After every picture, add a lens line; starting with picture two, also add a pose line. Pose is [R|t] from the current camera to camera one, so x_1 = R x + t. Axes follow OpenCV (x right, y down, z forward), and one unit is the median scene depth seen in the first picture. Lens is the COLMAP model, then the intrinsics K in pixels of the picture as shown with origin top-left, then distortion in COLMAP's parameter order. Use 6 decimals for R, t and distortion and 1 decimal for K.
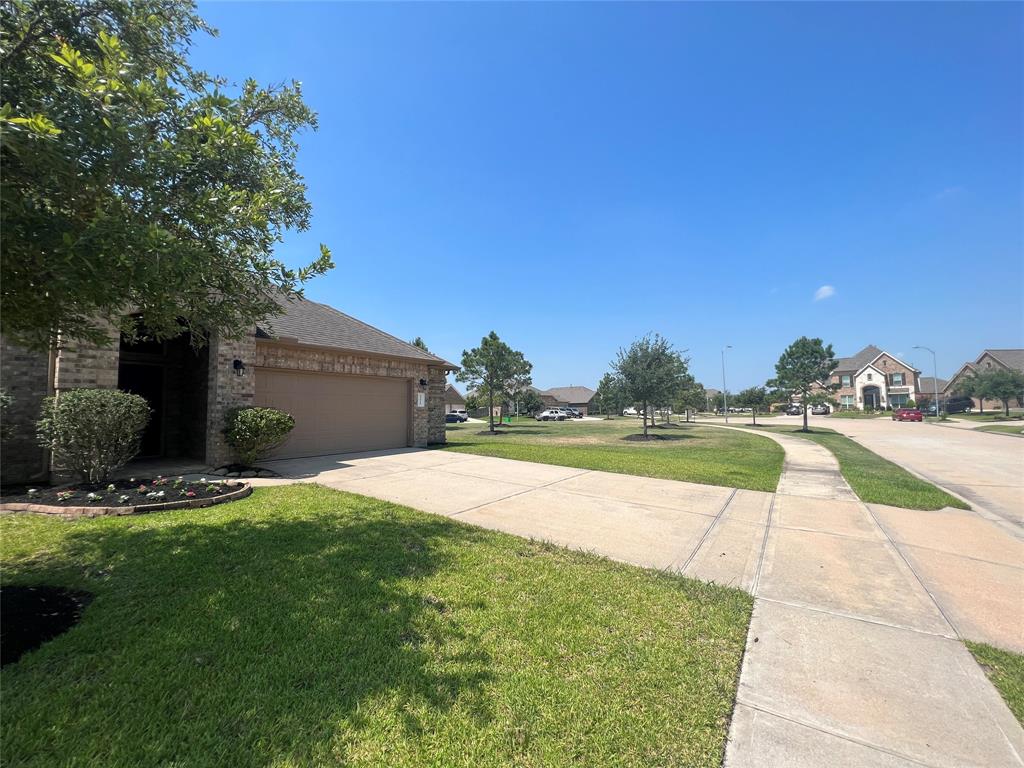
lens RADIAL K [[412.6, 0, 512.0], [0, 412.6, 384.0], [0, 0, 1]] dist [-0.000247, -0.000029]
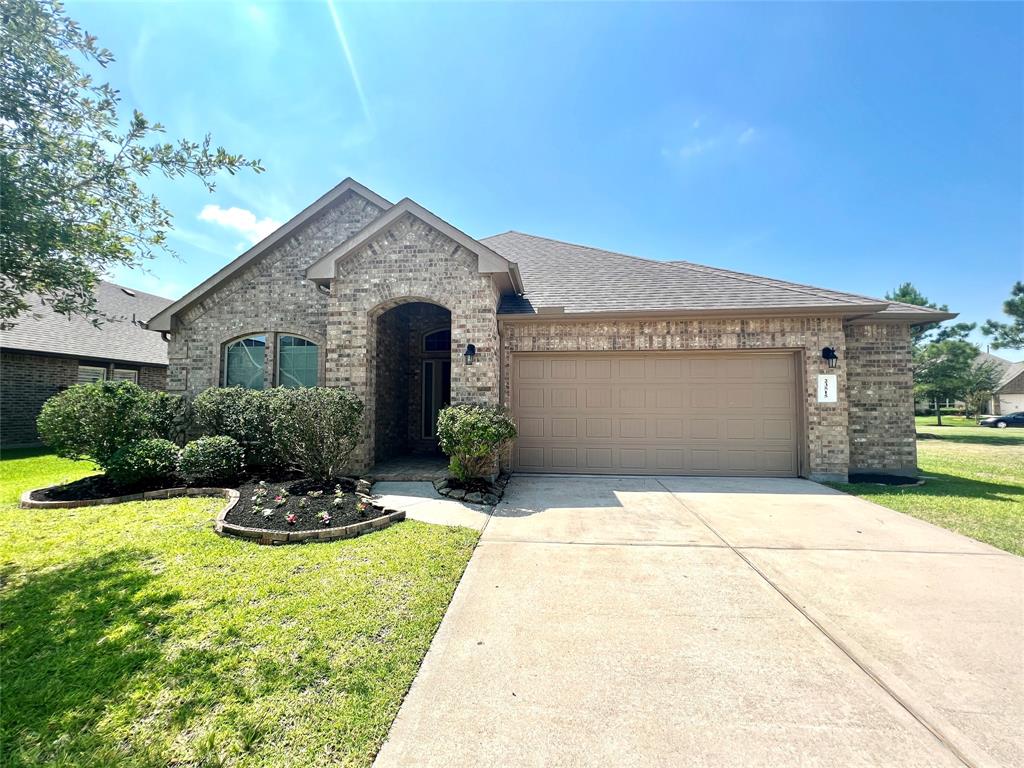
lens RADIAL K [[416.7, 0, 512.0], [0, 416.7, 384.0], [0, 0, 1]] dist [-0.002933, -0.000042]
pose [[0.475654, -0.034885, -0.878941, 0.054518], [0.051887, 0.998586, -0.011555, 0.022837], [0.878101, -0.040109, 0.476791, 0.506336]]
